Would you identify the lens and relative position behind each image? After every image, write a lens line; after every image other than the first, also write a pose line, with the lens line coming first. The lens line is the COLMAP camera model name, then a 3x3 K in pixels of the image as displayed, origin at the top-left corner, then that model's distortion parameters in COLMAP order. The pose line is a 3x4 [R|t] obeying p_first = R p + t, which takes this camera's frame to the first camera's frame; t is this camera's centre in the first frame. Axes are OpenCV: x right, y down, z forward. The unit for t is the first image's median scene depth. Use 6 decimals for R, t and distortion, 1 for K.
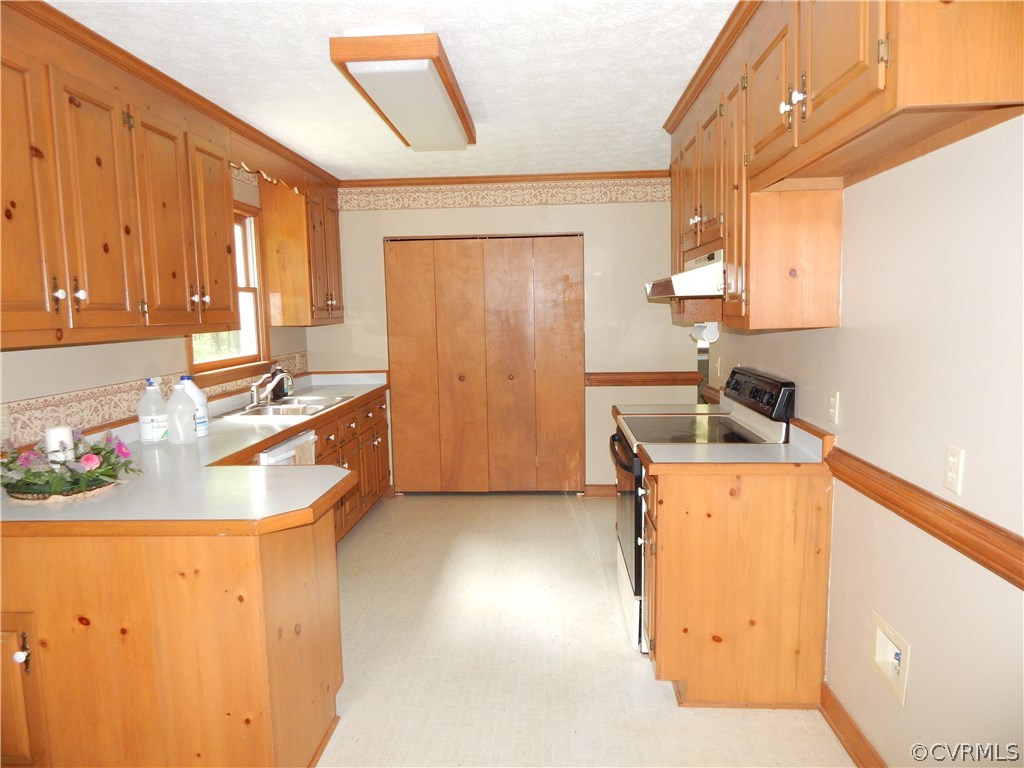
lens RADIAL K [[668.7, 0, 512.2], [0, 668.7, 383.8], [0, 0, 1]] dist [0.000991, -0.008855]
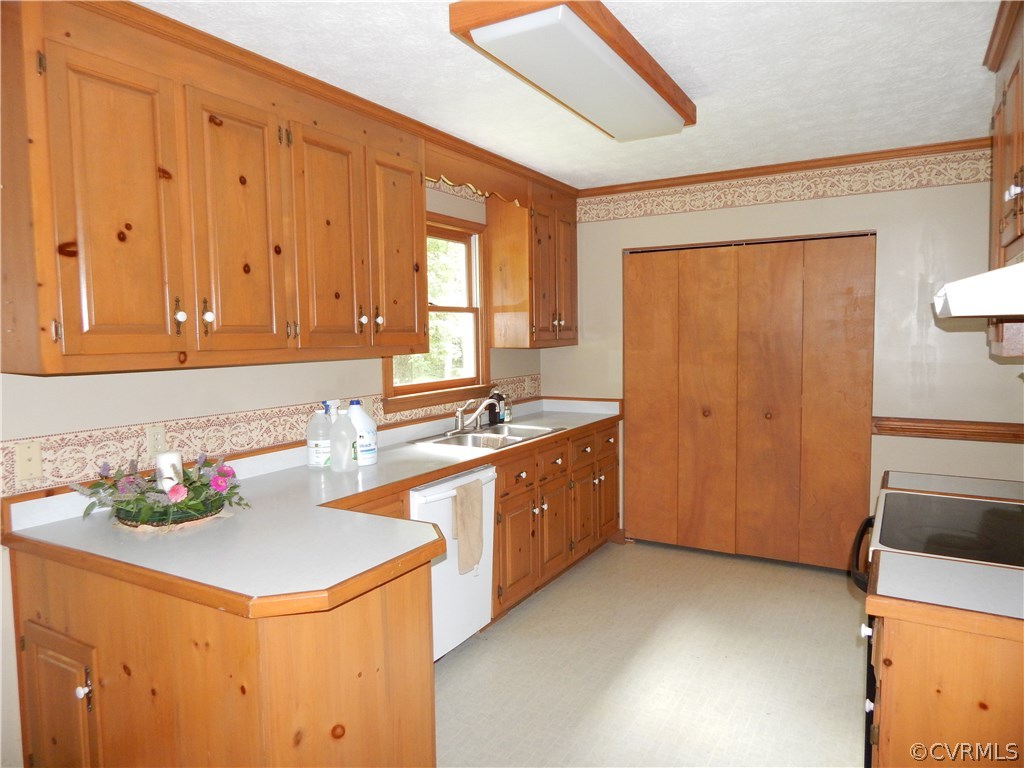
lens RADIAL K [[668.7, 0, 515.3], [0, 668.7, 383.7], [0, 0, 1]] dist [0.000991, -0.008855]
pose [[0.892311, 0.042632, -0.449404, 0.118178], [-0.054732, 0.998403, -0.013961, -0.028467], [0.448092, 0.037055, 0.893219, 0.201664]]
